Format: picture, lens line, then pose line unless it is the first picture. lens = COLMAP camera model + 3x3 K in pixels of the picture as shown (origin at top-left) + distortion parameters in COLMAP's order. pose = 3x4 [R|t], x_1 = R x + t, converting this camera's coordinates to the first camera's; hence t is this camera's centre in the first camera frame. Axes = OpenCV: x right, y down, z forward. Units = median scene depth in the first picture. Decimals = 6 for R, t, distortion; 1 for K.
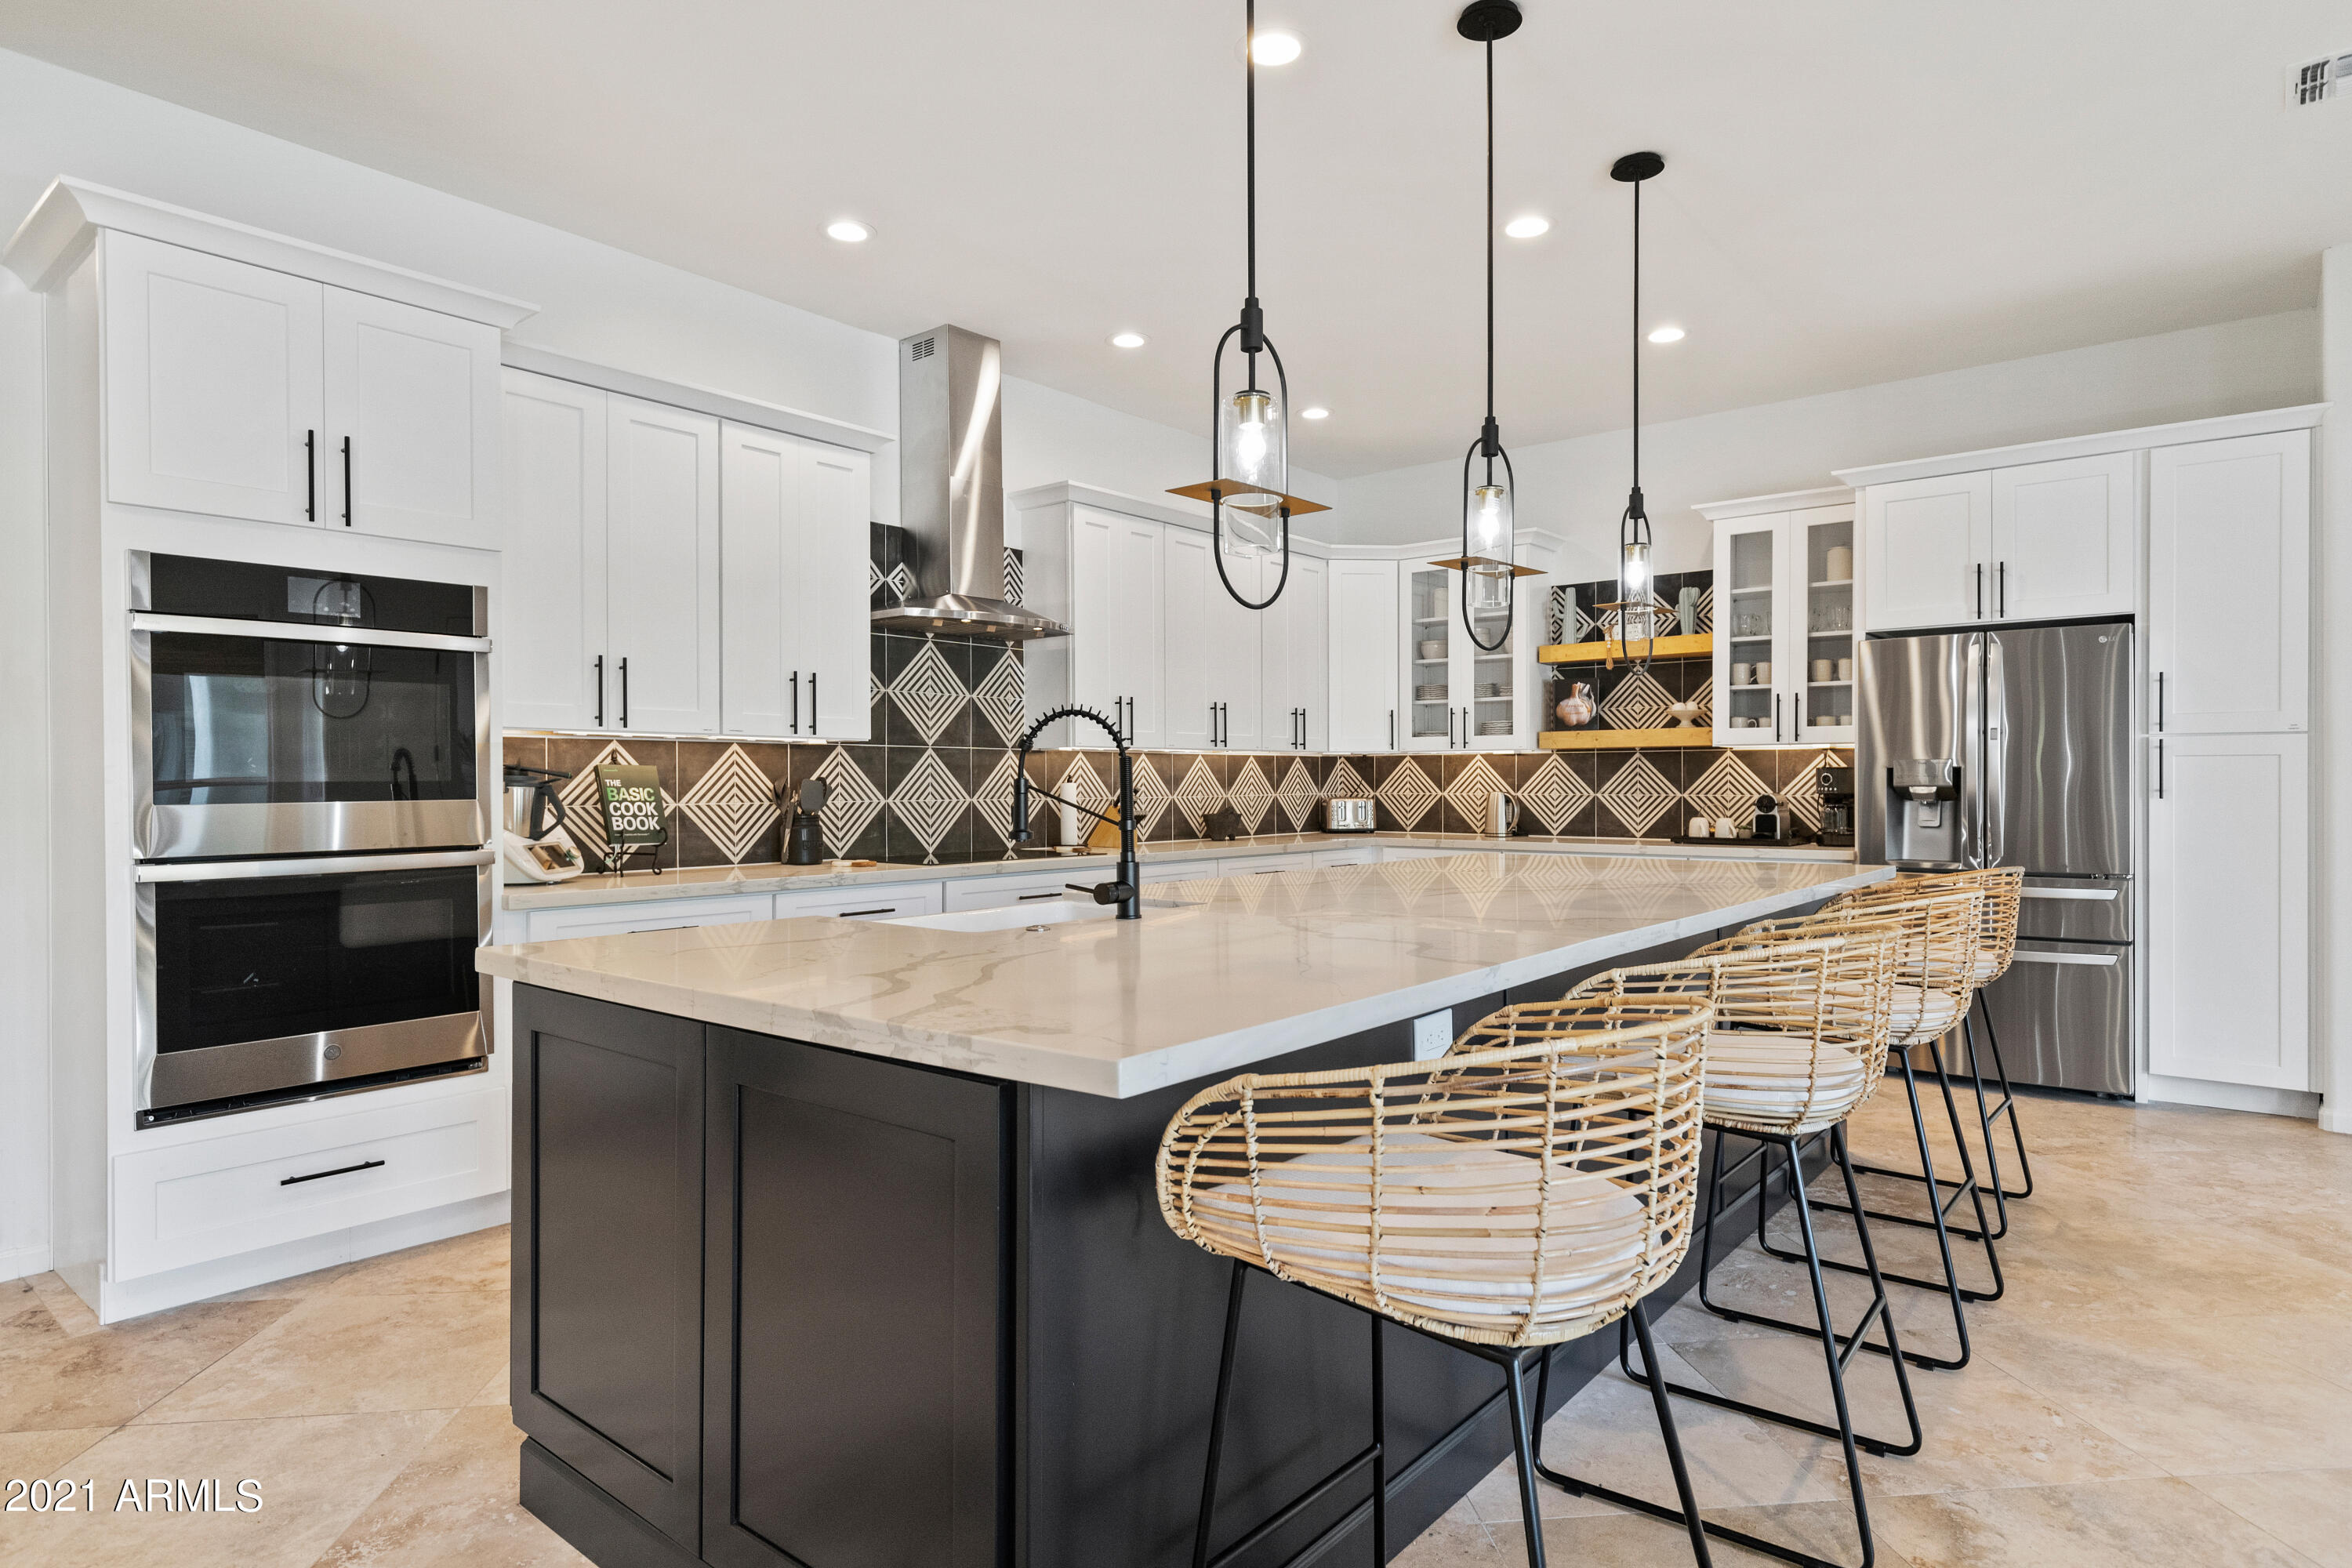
lens RADIAL K [[1296.6, 0, 1176.2], [0, 1296.6, 786.9], [0, 0, 1]] dist [0.000853, 0.001949]
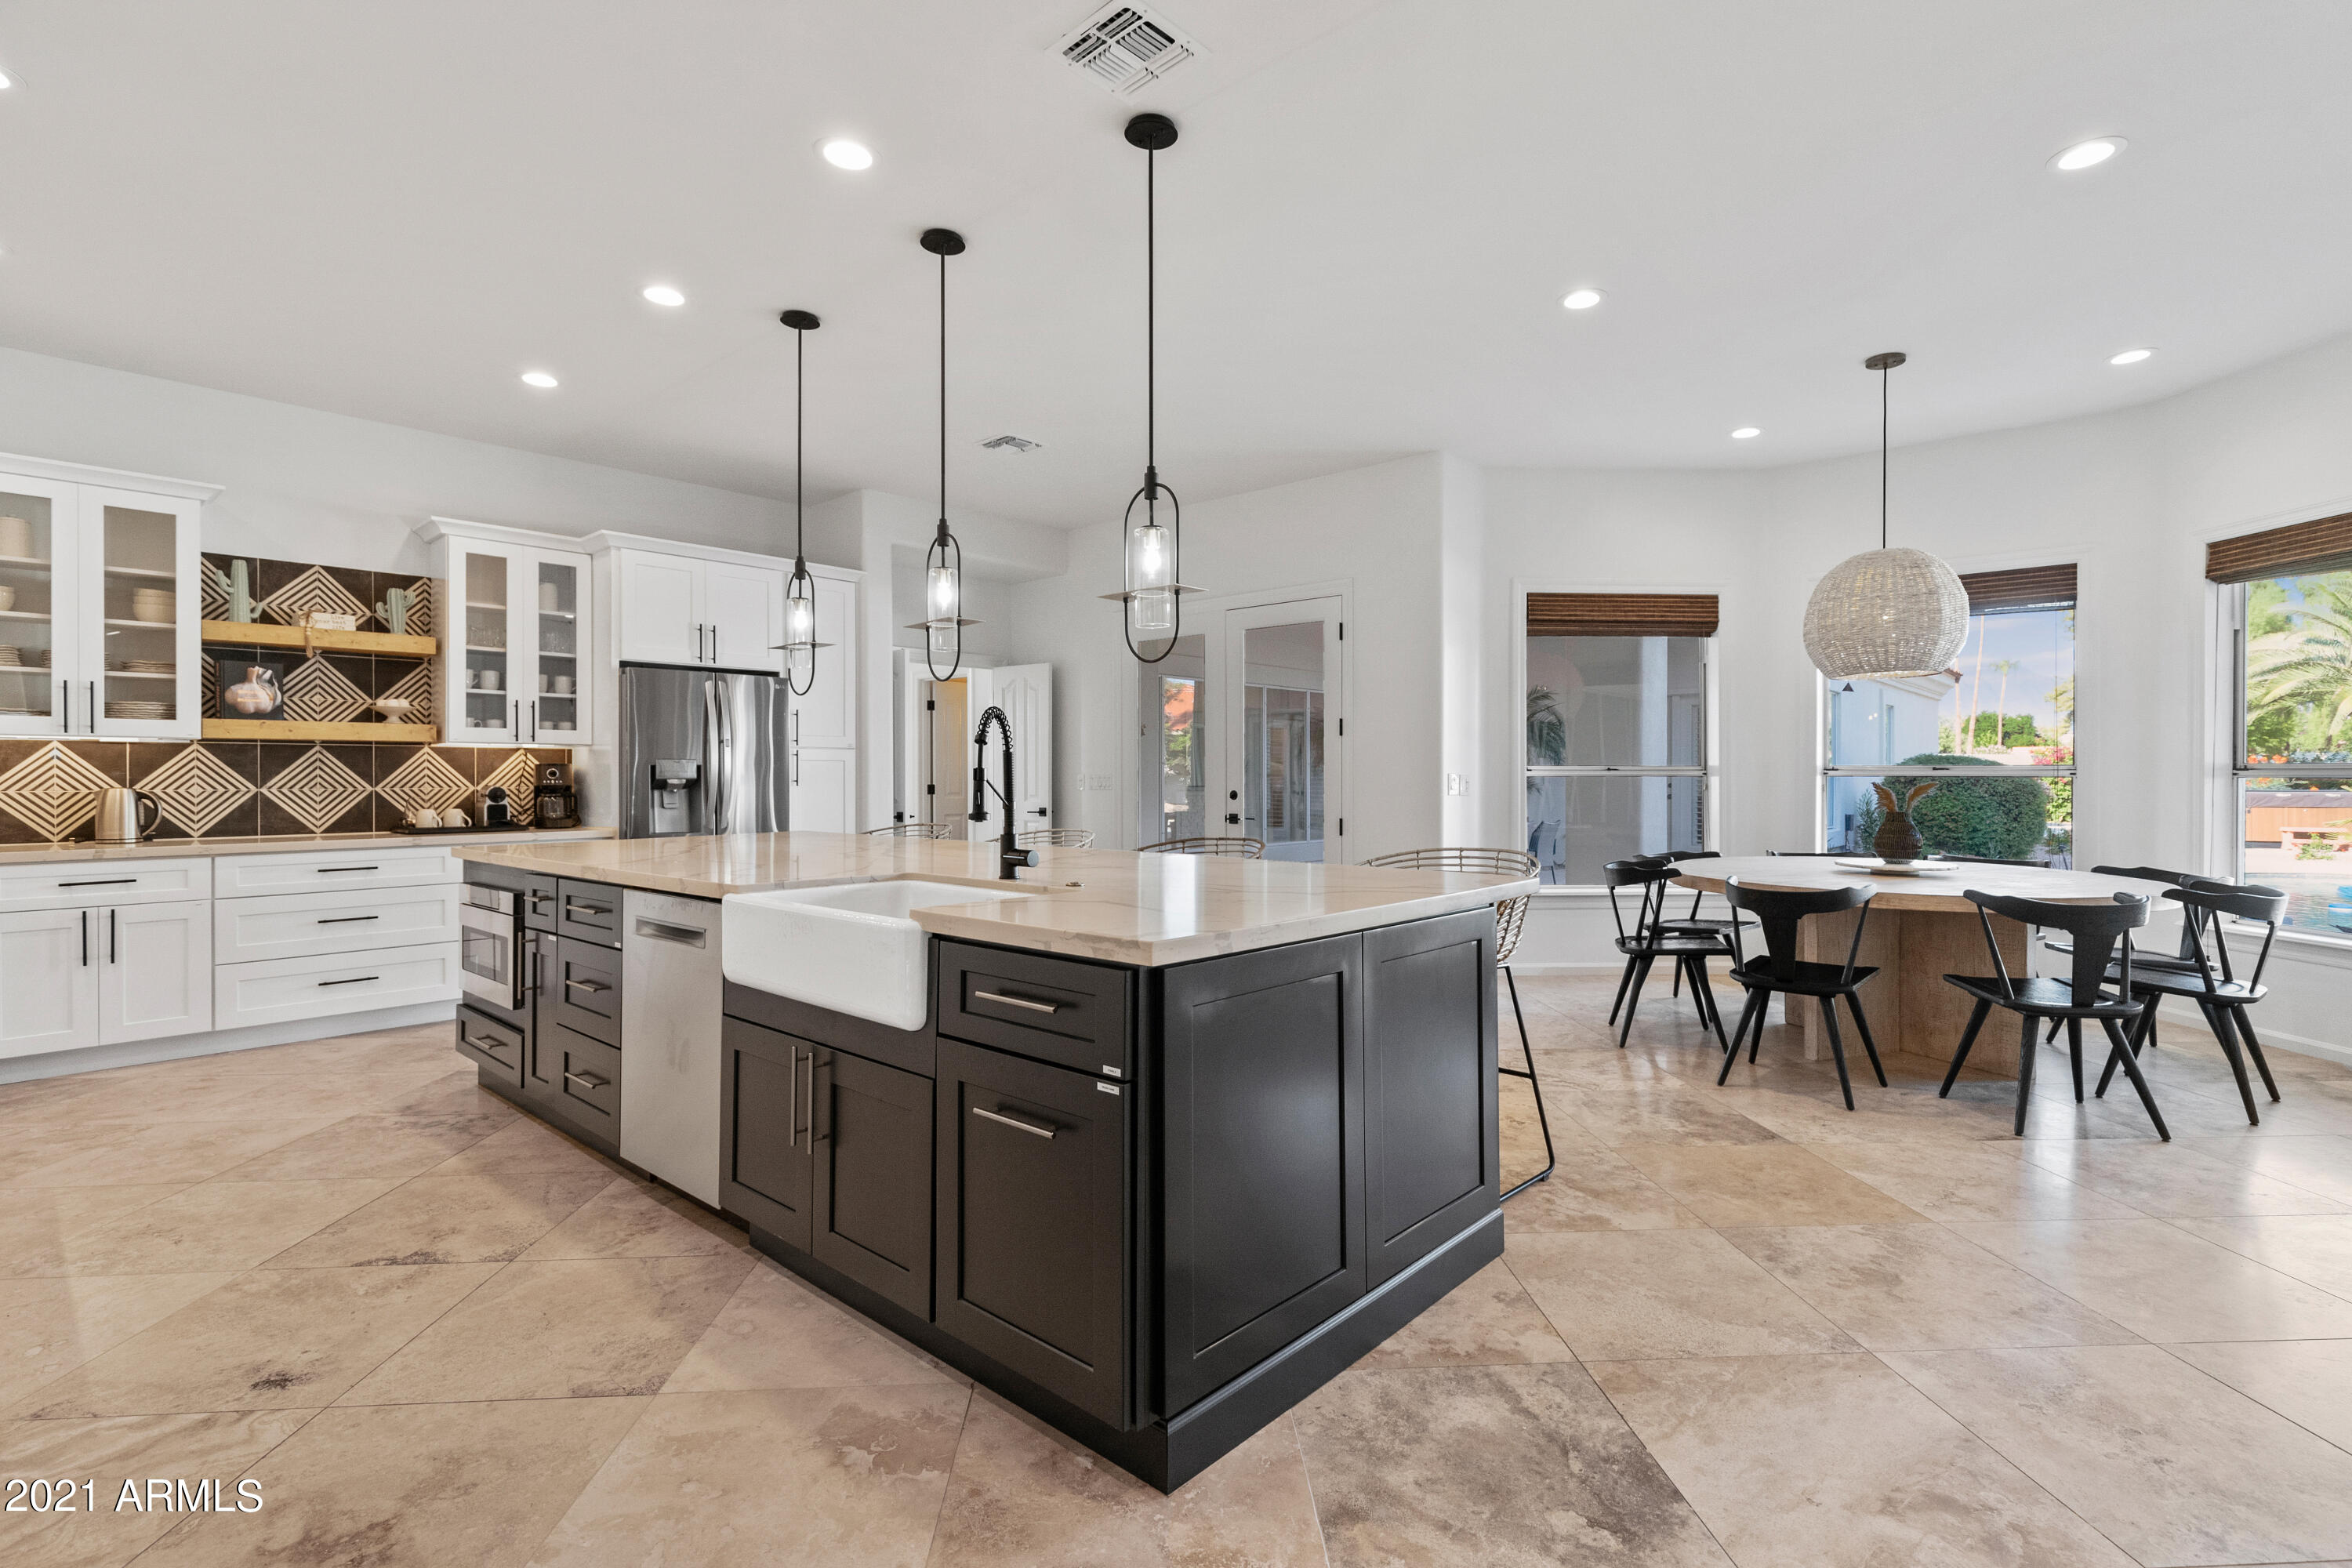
lens RADIAL K [[1101.4, 0, 1196.8], [0, 1101.4, 776.1], [0, 0, 1]] dist [0.010225, -0.000044]
pose [[0.038037, 0.001604, 0.999275, -0.580517], [0.005136, 0.999985, -0.001801, 0.001574], [-0.999263, 0.005201, 0.038028, 0.405459]]
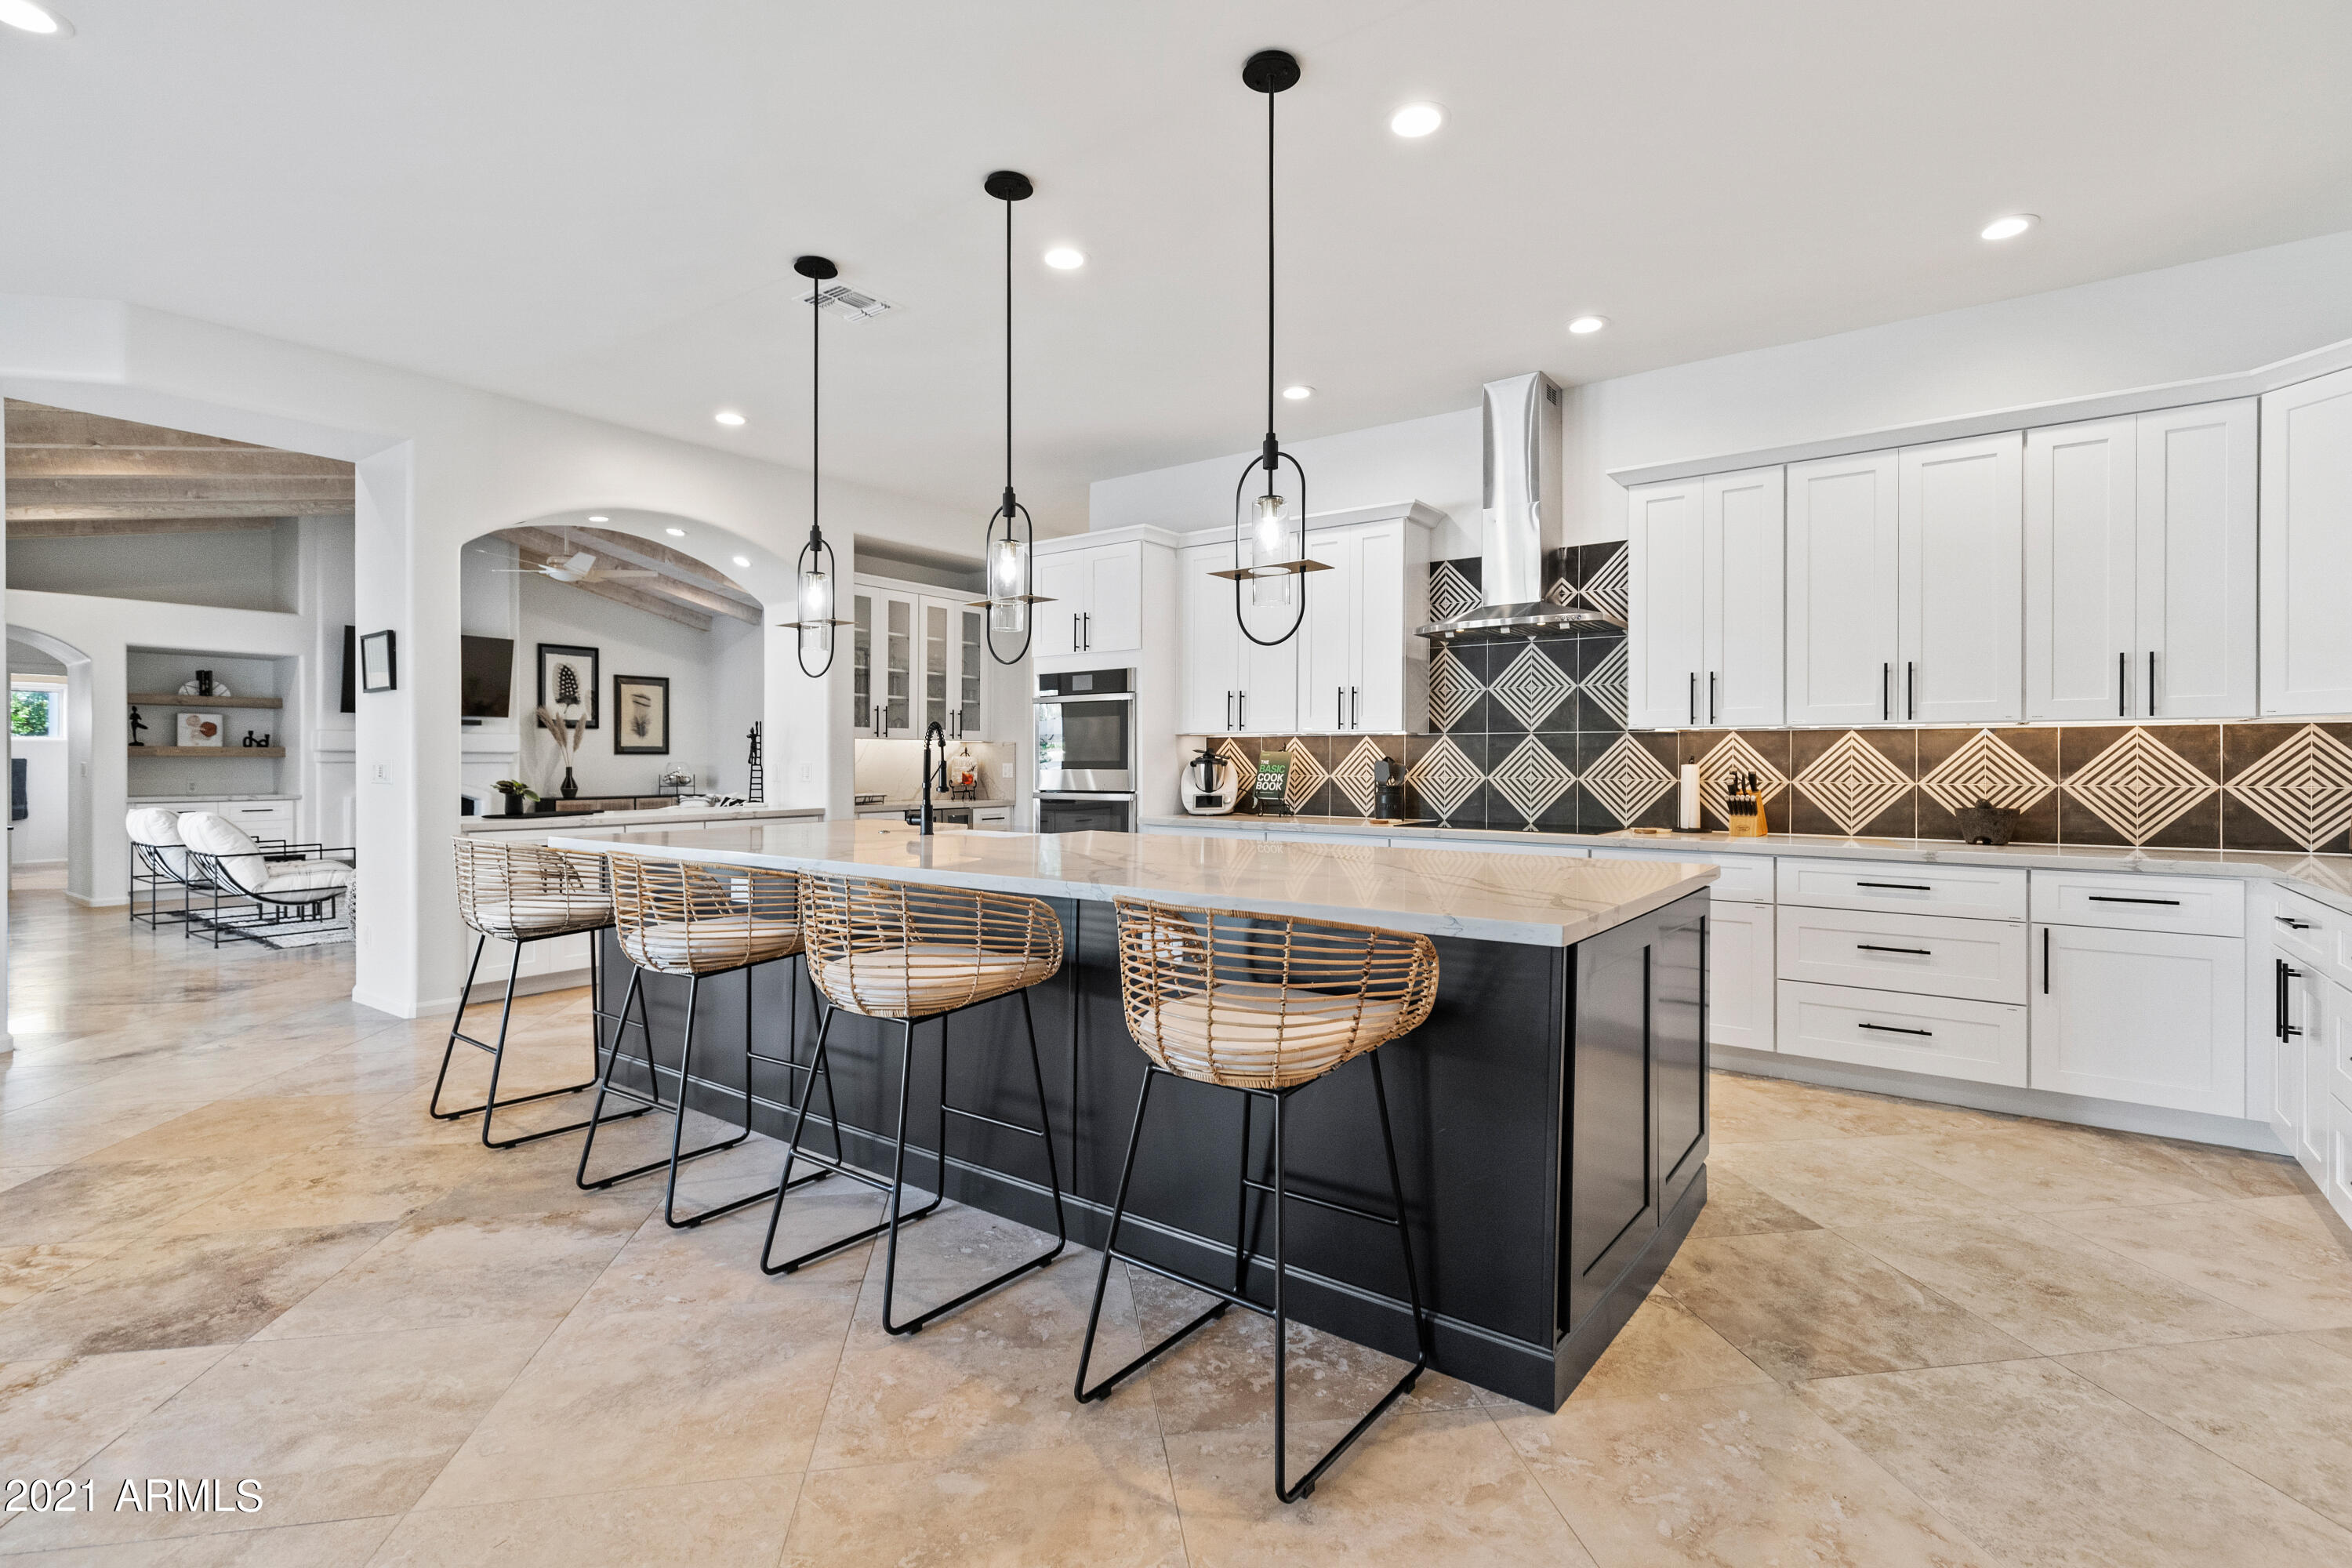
lens RADIAL K [[1067.9, 0, 1210.4], [0, 1067.9, 769.0], [0, 0, 1]] dist [0.002161, 0.000340]
pose [[0.082569, 0.011922, -0.996514, 0.805721], [-0.006059, 0.999916, 0.011461, -0.007876], [0.996567, 0.005091, 0.082634, 0.669119]]
